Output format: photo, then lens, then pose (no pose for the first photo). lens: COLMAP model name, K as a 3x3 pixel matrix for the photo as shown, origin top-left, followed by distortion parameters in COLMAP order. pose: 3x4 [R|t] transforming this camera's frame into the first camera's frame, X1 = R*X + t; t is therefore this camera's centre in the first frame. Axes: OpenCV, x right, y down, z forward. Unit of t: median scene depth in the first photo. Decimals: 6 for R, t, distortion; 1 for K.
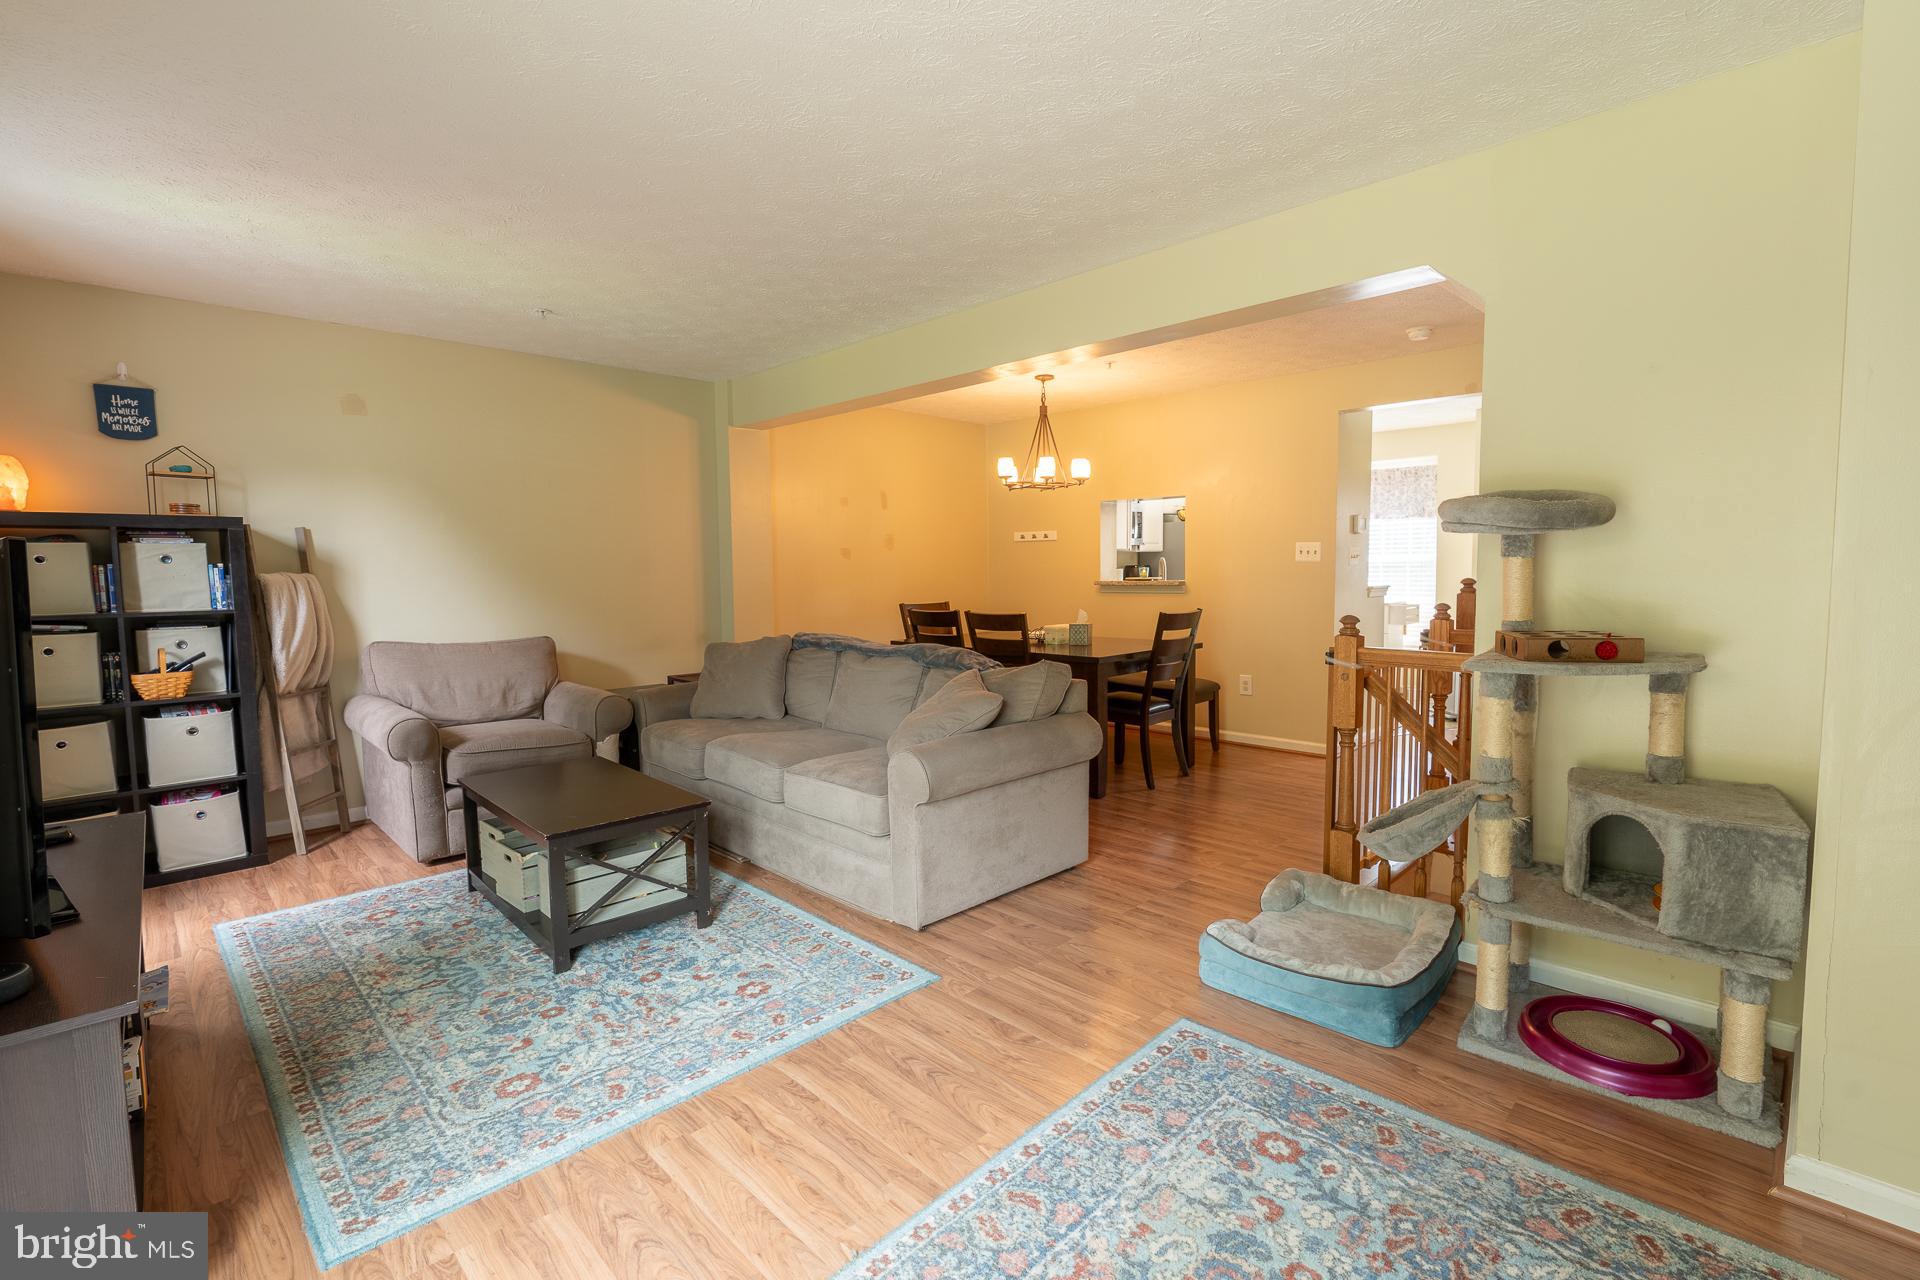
lens RADIAL K [[873.2, 0, 963.8], [0, 873.2, 639.2], [0, 0, 1]] dist [-0.007909, 0.000148]
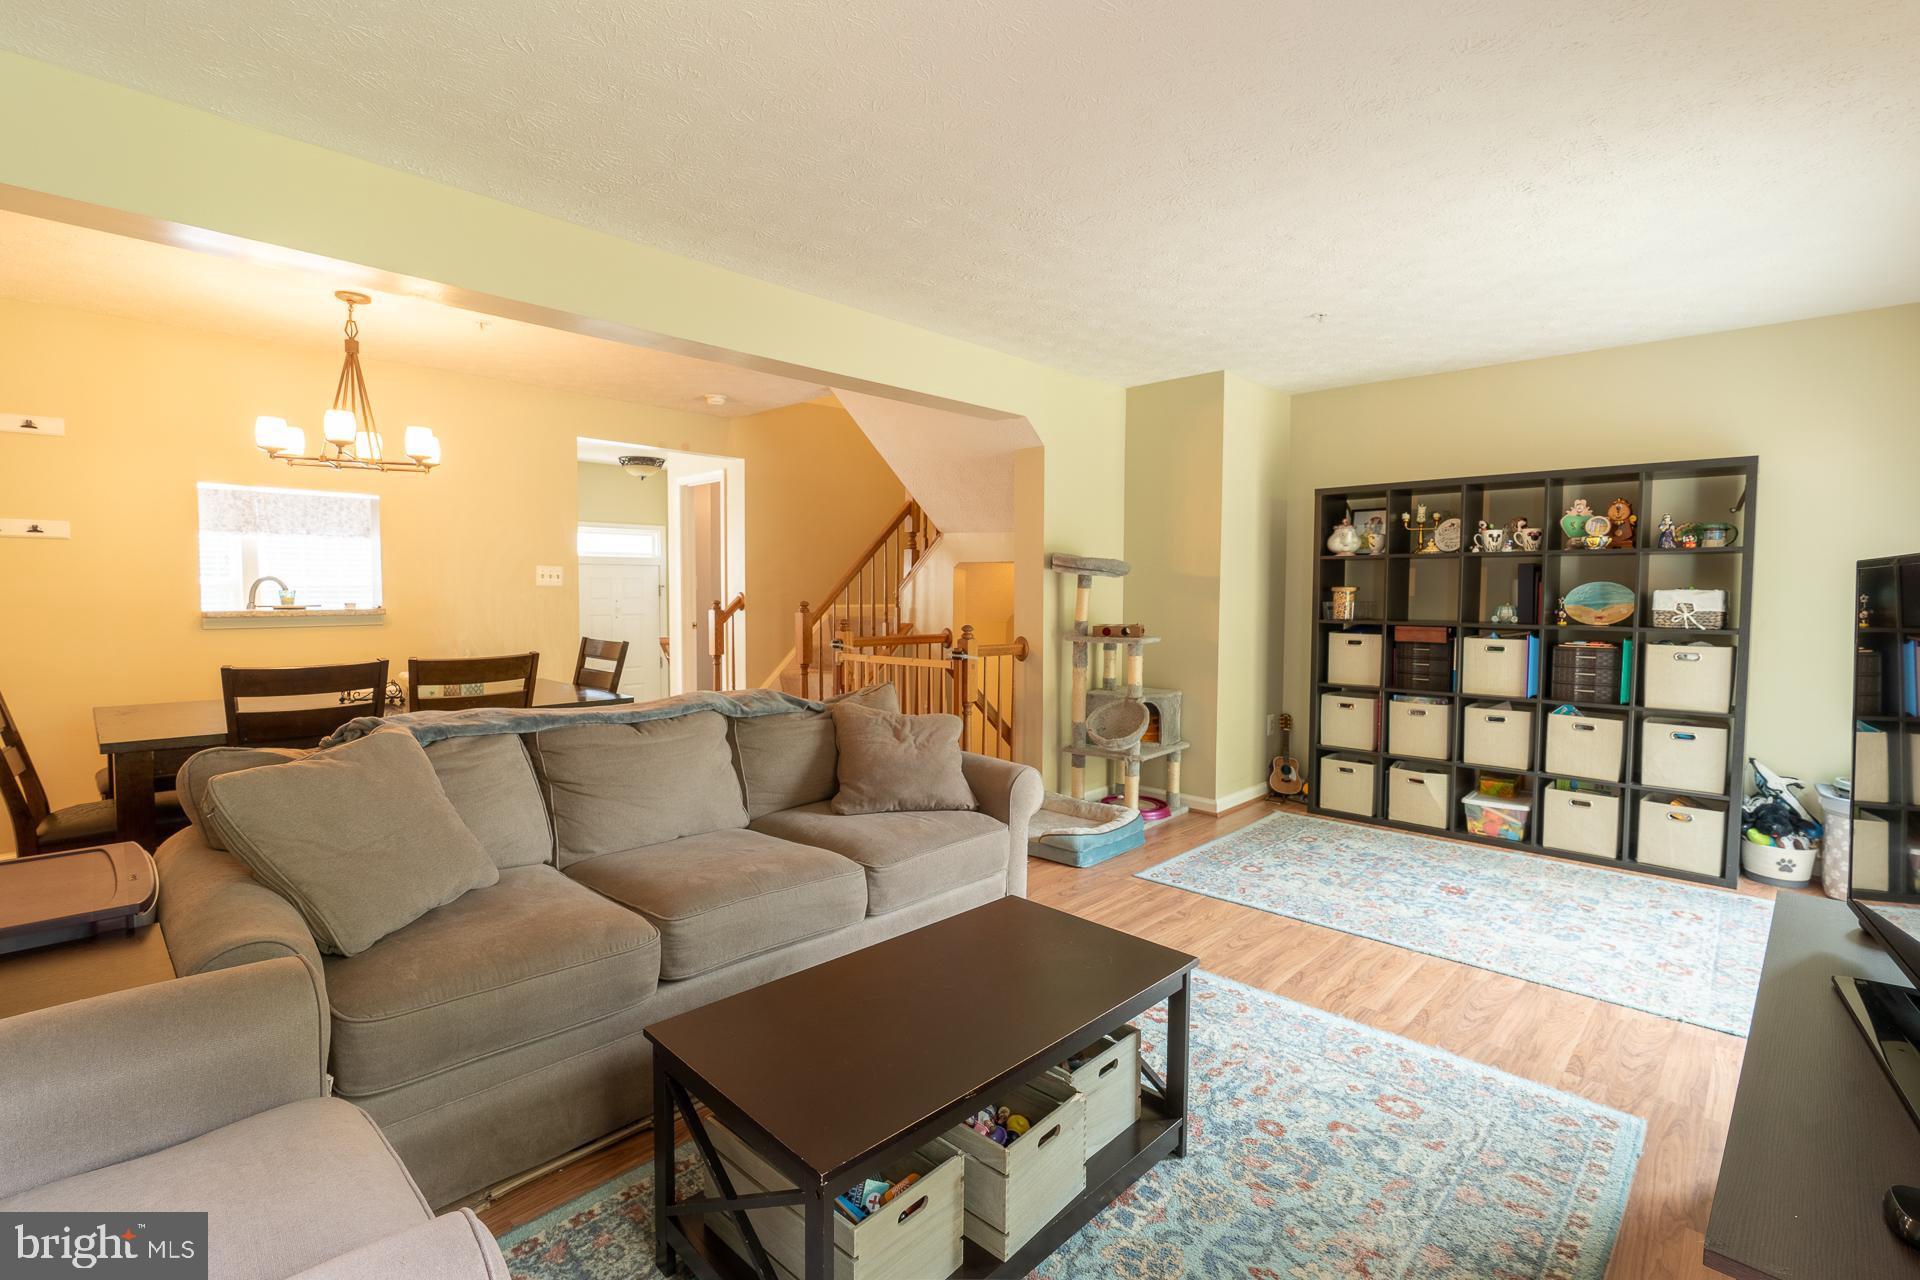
lens RADIAL K [[873.2, 0, 961.4], [0, 873.2, 632.9], [0, 0, 1]] dist [-0.007909, 0.000148]
pose [[-0.032418, -0.038011, 0.998751, -1.504808], [0.077605, 0.996164, 0.040431, -0.108750], [-0.996457, 0.078818, -0.029343, 1.521160]]
